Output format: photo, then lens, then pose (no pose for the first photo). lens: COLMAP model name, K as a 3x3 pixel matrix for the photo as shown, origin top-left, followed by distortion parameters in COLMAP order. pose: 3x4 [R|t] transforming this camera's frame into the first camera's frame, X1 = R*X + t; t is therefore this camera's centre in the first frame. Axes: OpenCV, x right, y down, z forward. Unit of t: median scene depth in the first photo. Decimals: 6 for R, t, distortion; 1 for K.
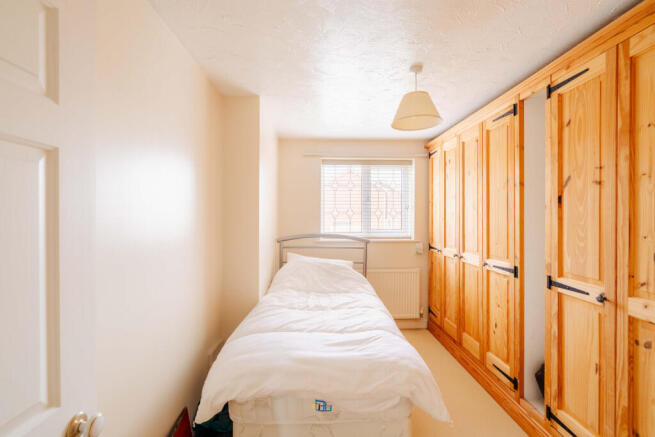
lens RADIAL K [[292.9, 0, 327.5], [0, 292.9, 218.5], [0, 0, 1]] dist [0.001284, 0.001182]
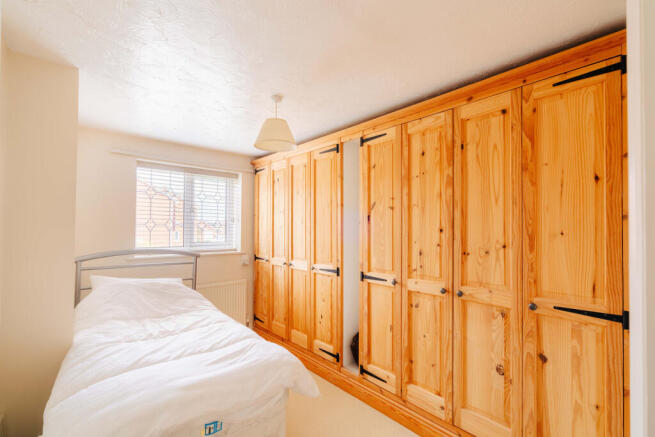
lens RADIAL K [[298.7, 0, 327.4], [0, 298.7, 225.9], [0, 0, 1]] dist [0.000291, 0.000473]
pose [[0.766047, 0.009509, 0.642714, -0.261636], [0.000738, 0.999877, -0.015672, -0.001893], [-0.642784, 0.012480, 0.765946, 0.004441]]
